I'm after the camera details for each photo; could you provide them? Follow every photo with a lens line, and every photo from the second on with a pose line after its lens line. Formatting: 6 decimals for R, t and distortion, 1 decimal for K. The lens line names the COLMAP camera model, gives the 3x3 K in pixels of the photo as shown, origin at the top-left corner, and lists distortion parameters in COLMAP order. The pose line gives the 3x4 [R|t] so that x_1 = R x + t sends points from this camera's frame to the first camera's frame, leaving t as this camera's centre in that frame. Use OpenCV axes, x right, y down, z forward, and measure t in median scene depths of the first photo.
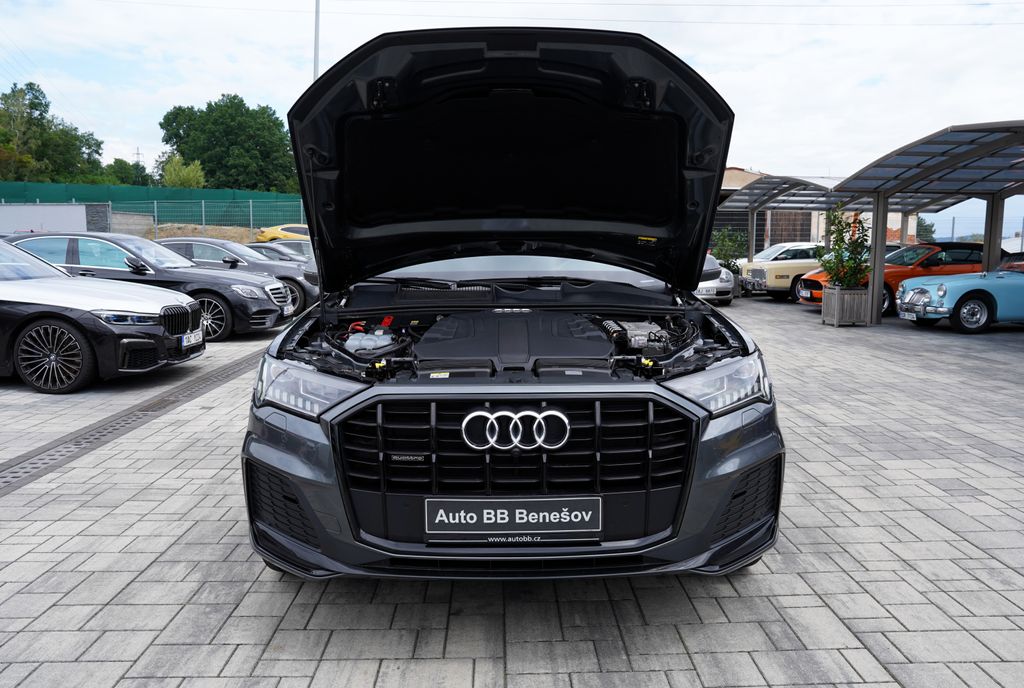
lens RADIAL K [[763.9, 0, 512.0], [0, 763.9, 344.0], [0, 0, 1]] dist [-0.049146, 0.006463]
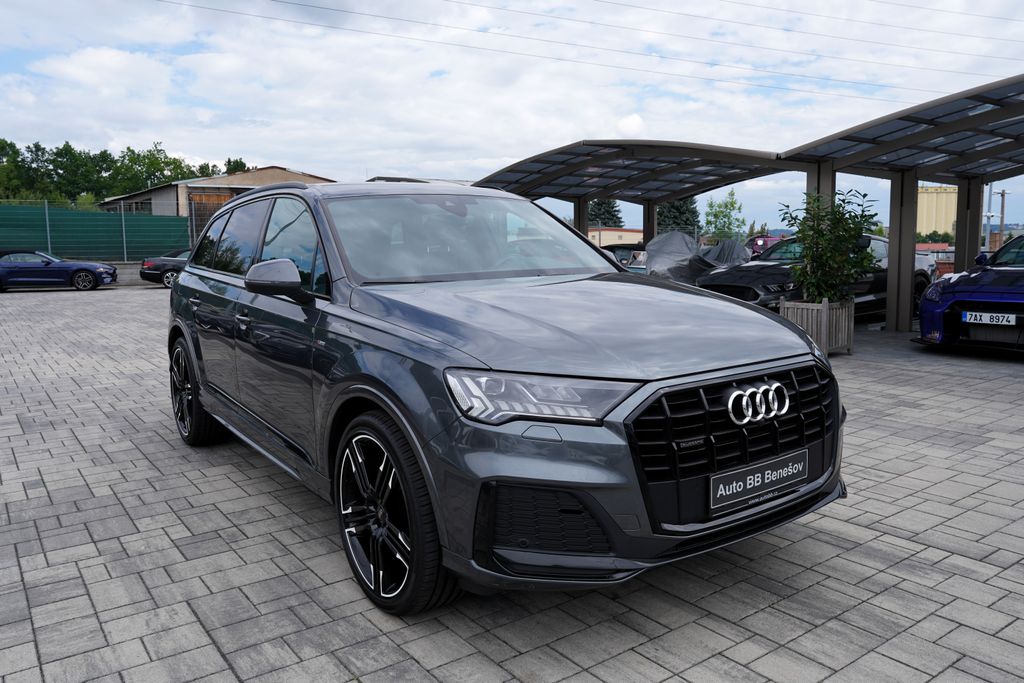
lens RADIAL K [[777.7, 0, 512.0], [0, 777.7, 341.5], [0, 0, 1]] dist [-0.095261, 0.098666]
pose [[0.825274, -0.084761, 0.558335, -0.922753], [0.088113, 0.995890, 0.020945, -0.036464], [-0.557815, 0.031911, 0.829351, 0.235642]]
